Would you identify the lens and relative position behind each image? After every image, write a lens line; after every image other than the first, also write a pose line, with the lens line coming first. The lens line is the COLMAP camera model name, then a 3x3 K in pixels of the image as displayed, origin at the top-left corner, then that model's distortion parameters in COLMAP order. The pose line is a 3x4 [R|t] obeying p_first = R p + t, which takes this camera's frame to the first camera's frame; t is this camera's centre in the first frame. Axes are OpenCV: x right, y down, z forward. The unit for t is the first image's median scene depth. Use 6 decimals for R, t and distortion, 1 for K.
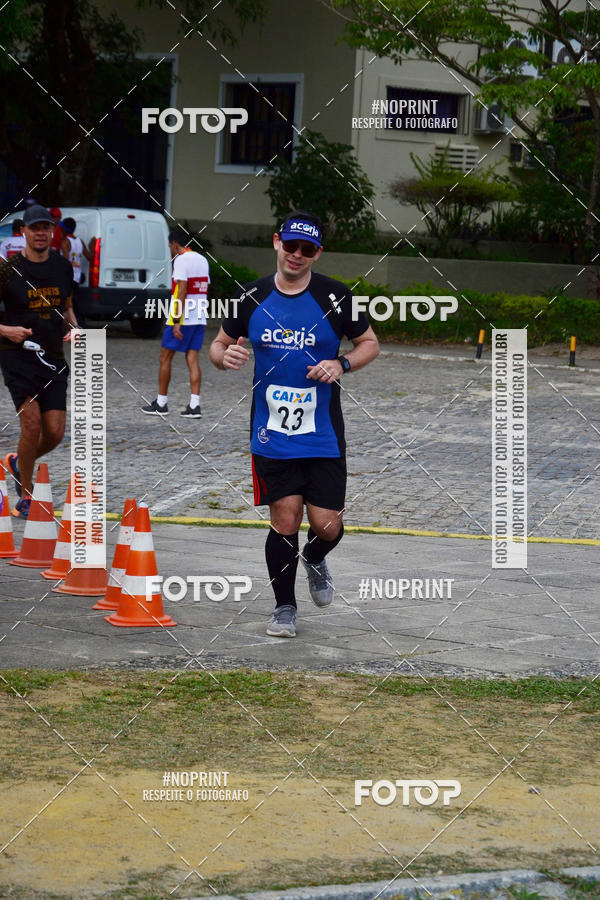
lens RADIAL K [[3241.0, 0, 301.6], [0, 3241.0, 450.9], [0, 0, 1]] dist [0.097994, 1.511299]
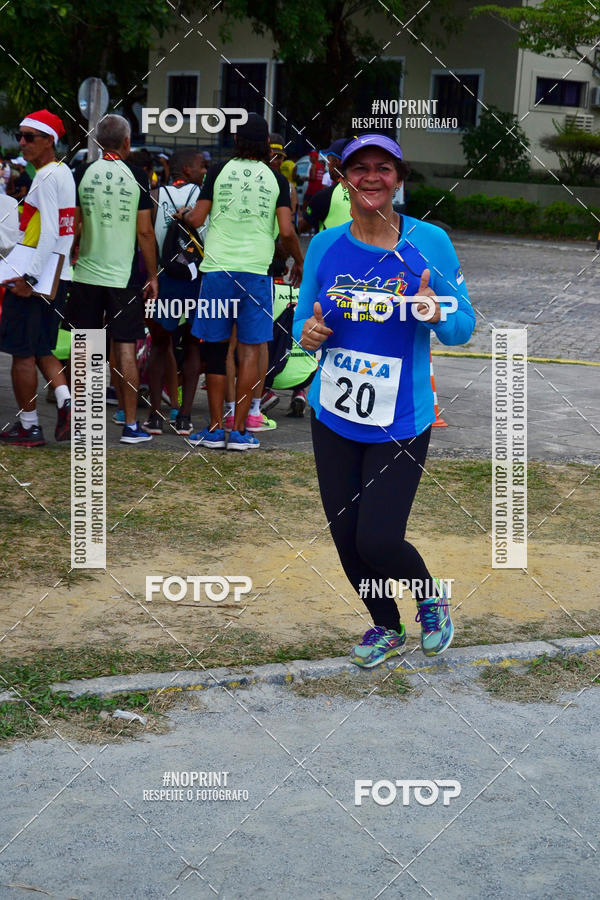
lens RADIAL K [[2584.4, 0, 296.1], [0, 2584.4, 451.3], [0, 0, 1]] dist [-0.017474, 1.732078]
pose [[0.990400, 0.020972, -0.136634, 0.075631], [-0.013452, 0.998356, 0.055725, 0.000997], [0.137578, -0.053351, 0.989053, -0.239548]]
